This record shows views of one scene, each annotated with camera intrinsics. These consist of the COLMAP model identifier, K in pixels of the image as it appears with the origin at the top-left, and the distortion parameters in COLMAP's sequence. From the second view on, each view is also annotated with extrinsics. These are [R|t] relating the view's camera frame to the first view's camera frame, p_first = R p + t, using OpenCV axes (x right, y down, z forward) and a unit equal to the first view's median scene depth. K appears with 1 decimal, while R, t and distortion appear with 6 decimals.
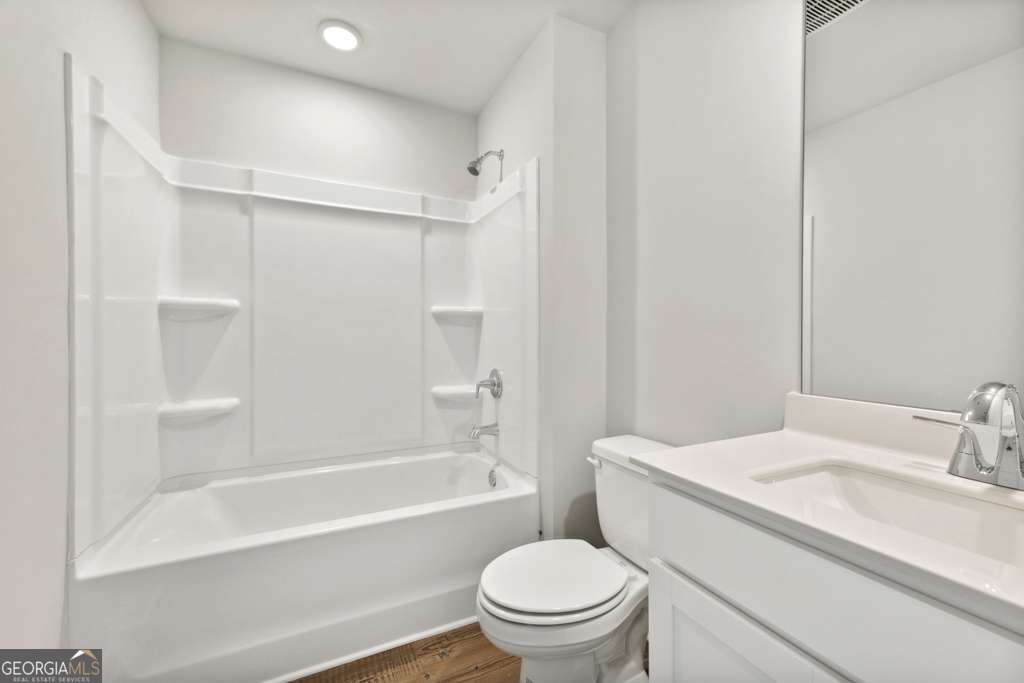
lens RADIAL K [[422.5, 0, 517.5], [0, 422.5, 333.5], [0, 0, 1]] dist [-0.000934, 0.000060]
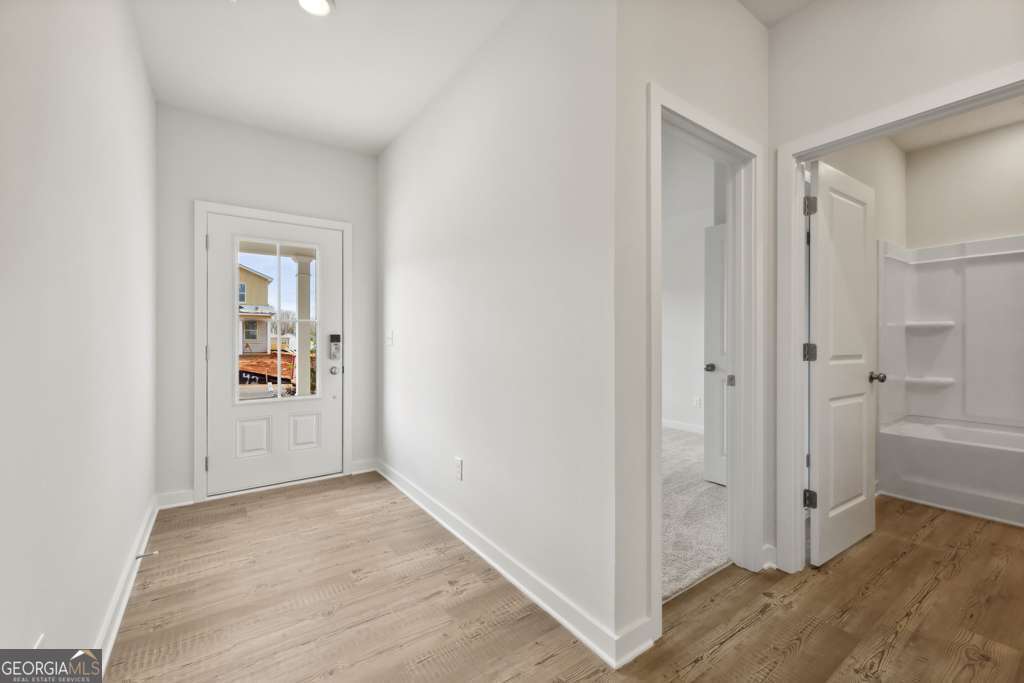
lens RADIAL K [[422.5, 0, 511.9], [0, 422.5, 346.2], [0, 0, 1]] dist [-0.000934, 0.000060]
pose [[0.176356, 0.004239, -0.984317, 0.686250], [0.006837, 0.999961, 0.005531, -0.000119], [0.984303, -0.007705, 0.176320, -1.037030]]
